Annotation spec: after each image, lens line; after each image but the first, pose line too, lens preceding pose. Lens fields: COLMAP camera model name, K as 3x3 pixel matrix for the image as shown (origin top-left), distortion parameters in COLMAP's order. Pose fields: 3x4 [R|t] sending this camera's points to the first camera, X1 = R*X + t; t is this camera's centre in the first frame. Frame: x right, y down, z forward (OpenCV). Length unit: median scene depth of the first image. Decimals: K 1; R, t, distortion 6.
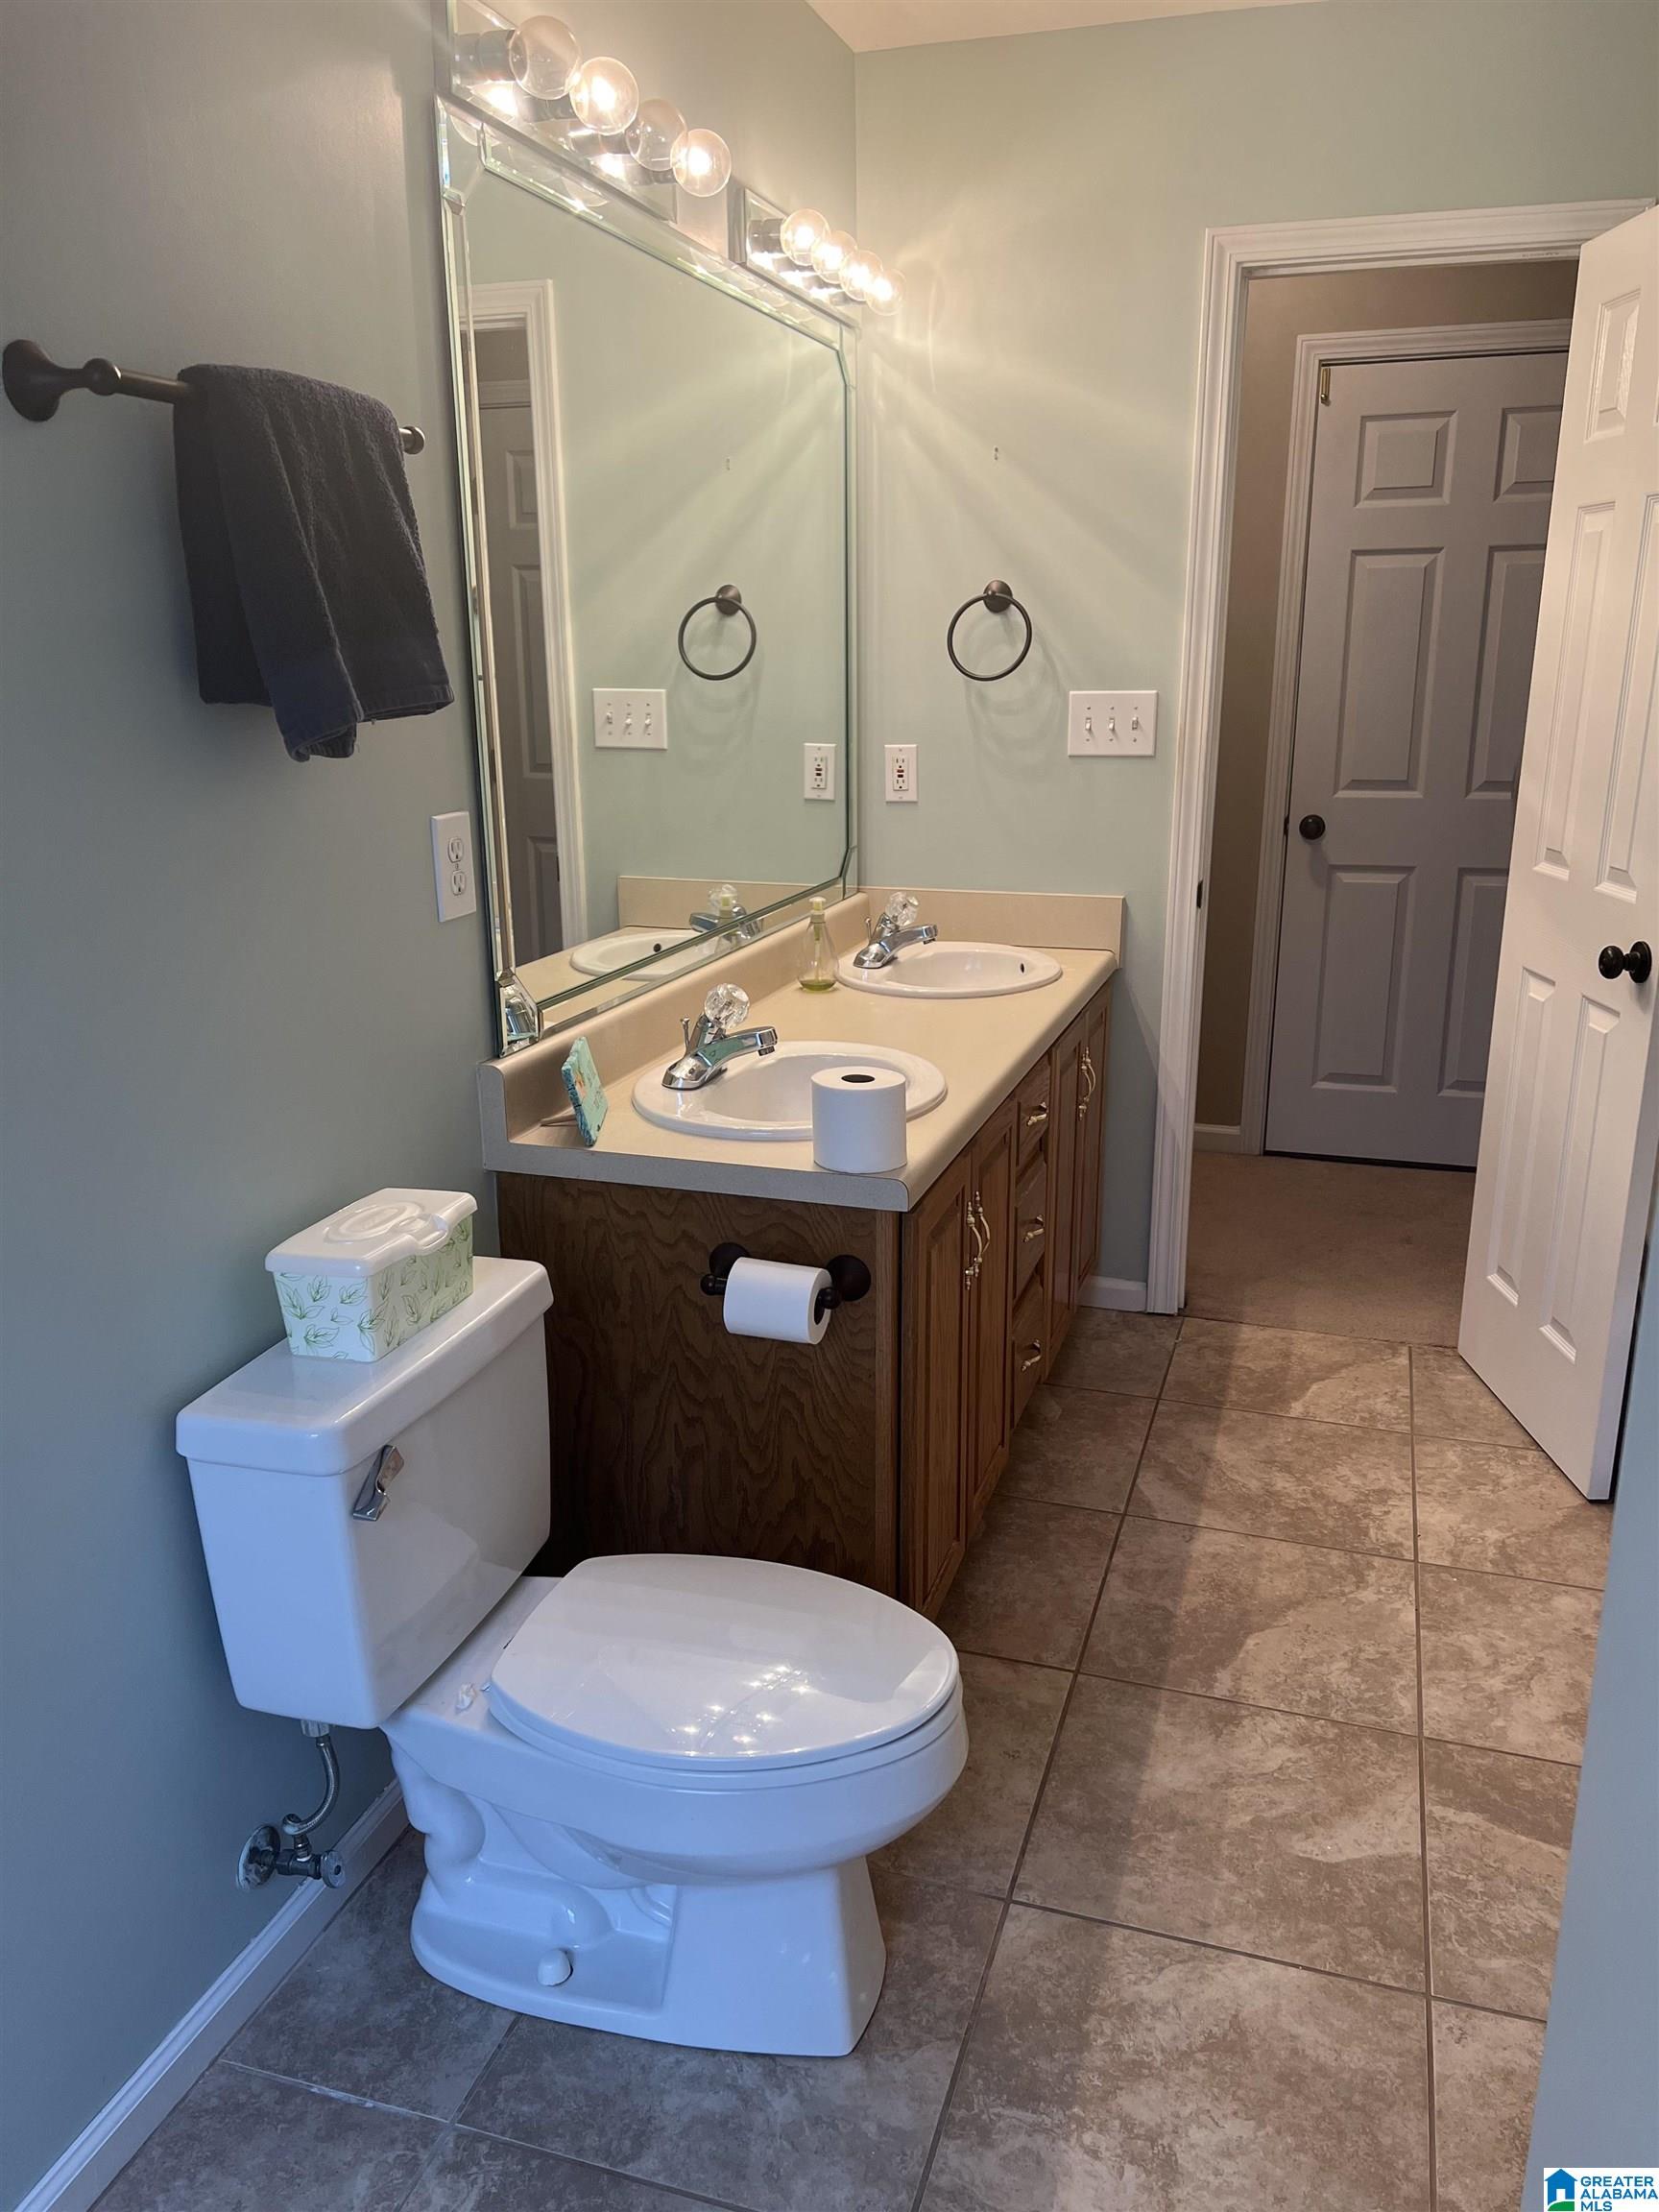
lens RADIAL K [[1656.8, 0, 829.5], [0, 1656.8, 1106.0], [0, 0, 1]] dist [0.081980, -0.001497]
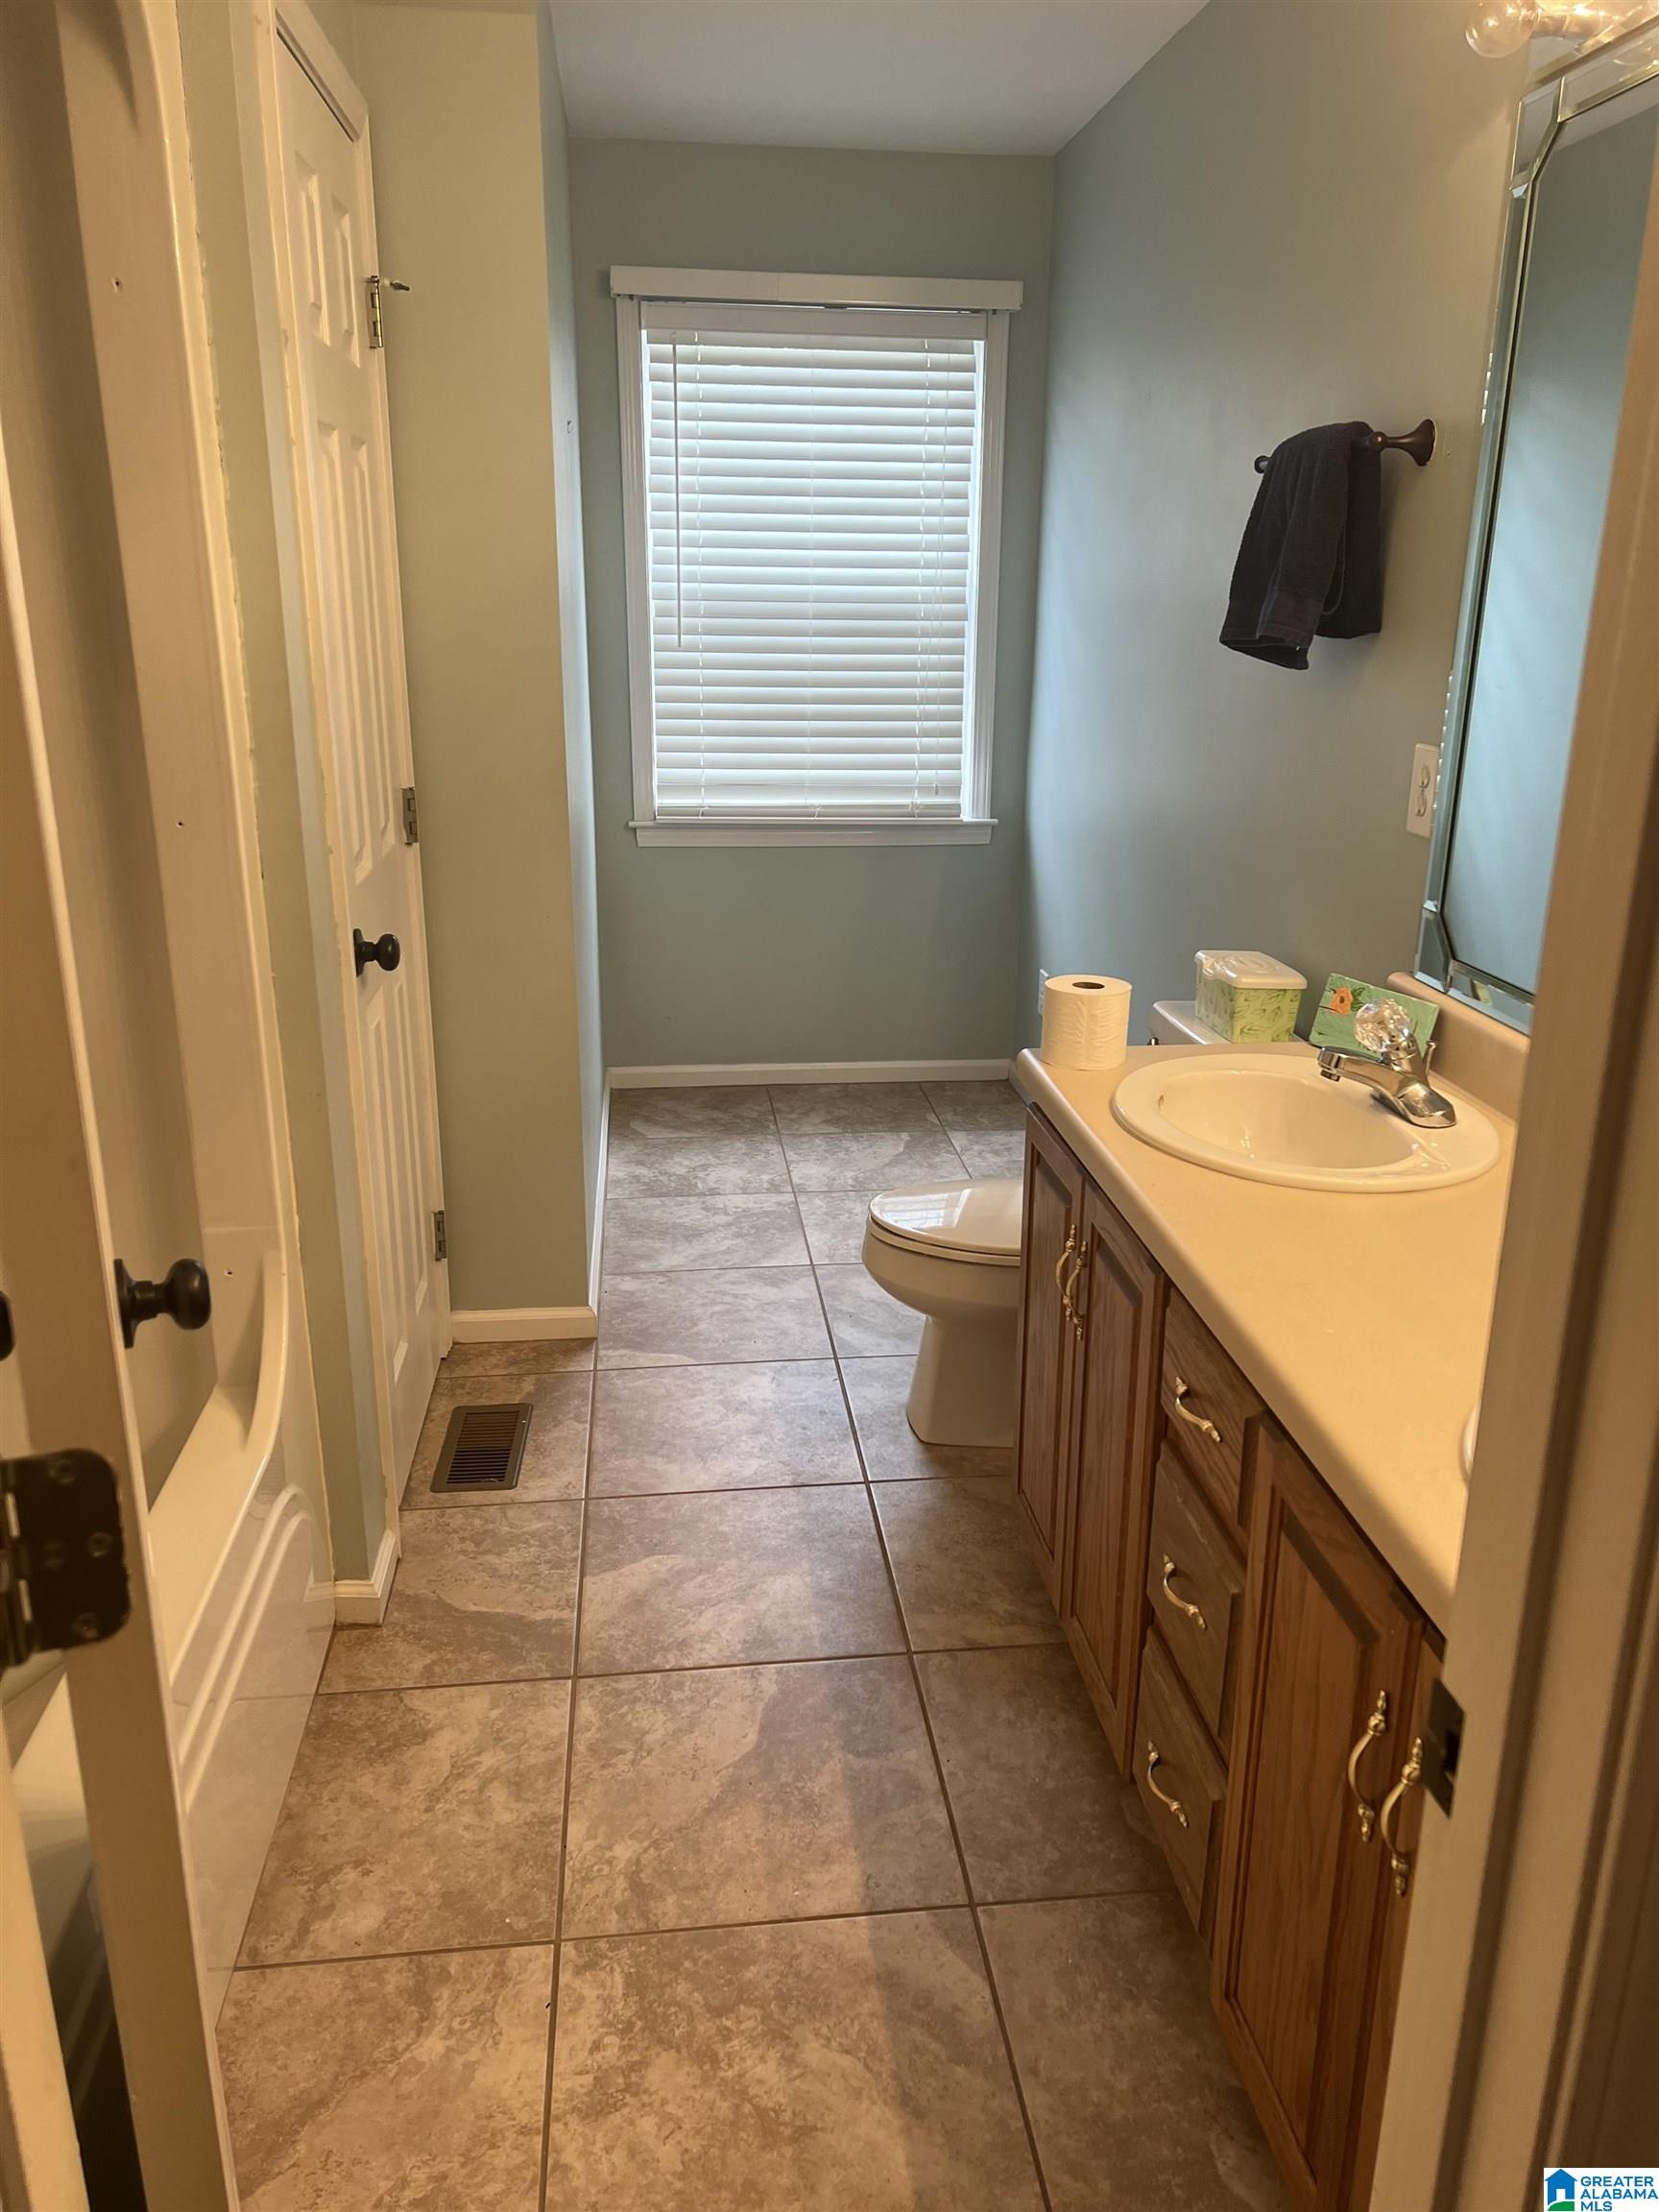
lens RADIAL K [[1656.8, 0, 829.5], [0, 1656.8, 1106.0], [0, 0, 1]] dist [0.081980, -0.001497]
pose [[-0.909655, 0.108611, -0.400914, 0.536361], [-0.134996, 0.835504, 0.532644, -0.430147], [0.392816, 0.538644, -0.745358, 1.512455]]
